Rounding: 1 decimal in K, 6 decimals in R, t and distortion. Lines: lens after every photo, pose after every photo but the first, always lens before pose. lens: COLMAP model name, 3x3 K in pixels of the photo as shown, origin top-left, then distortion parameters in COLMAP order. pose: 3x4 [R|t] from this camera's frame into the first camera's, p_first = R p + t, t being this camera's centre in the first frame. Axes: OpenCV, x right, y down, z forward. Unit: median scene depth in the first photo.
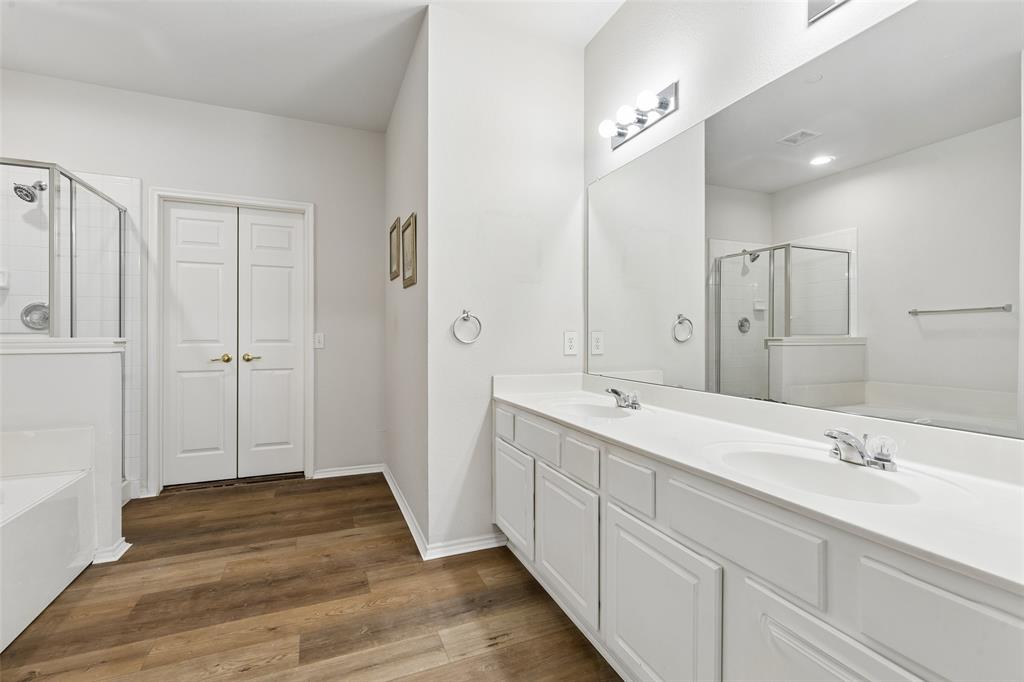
lens RADIAL K [[460.0, 0, 509.0], [0, 460.0, 340.5], [0, 0, 1]] dist [0.002252, 0.000095]
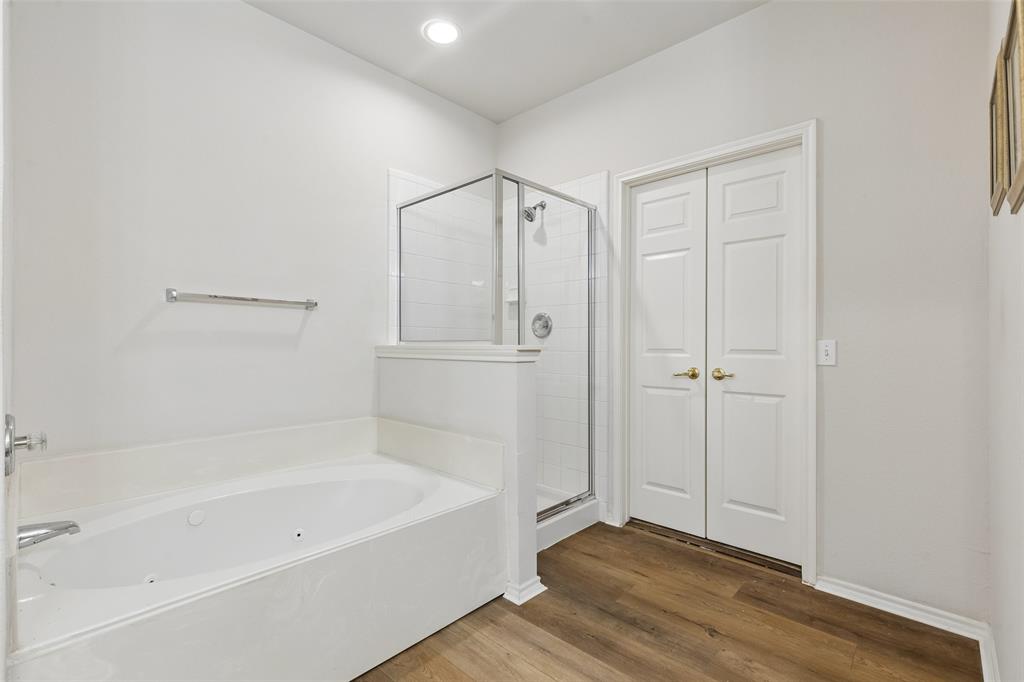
lens RADIAL K [[460.0, 0, 509.0], [0, 460.0, 340.5], [0, 0, 1]] dist [0.002252, 0.000095]
pose [[0.410359, -0.004690, -0.911912, -0.054077], [-0.012781, 0.999859, -0.010893, -0.003450], [0.911835, 0.016125, 0.410241, 0.440272]]
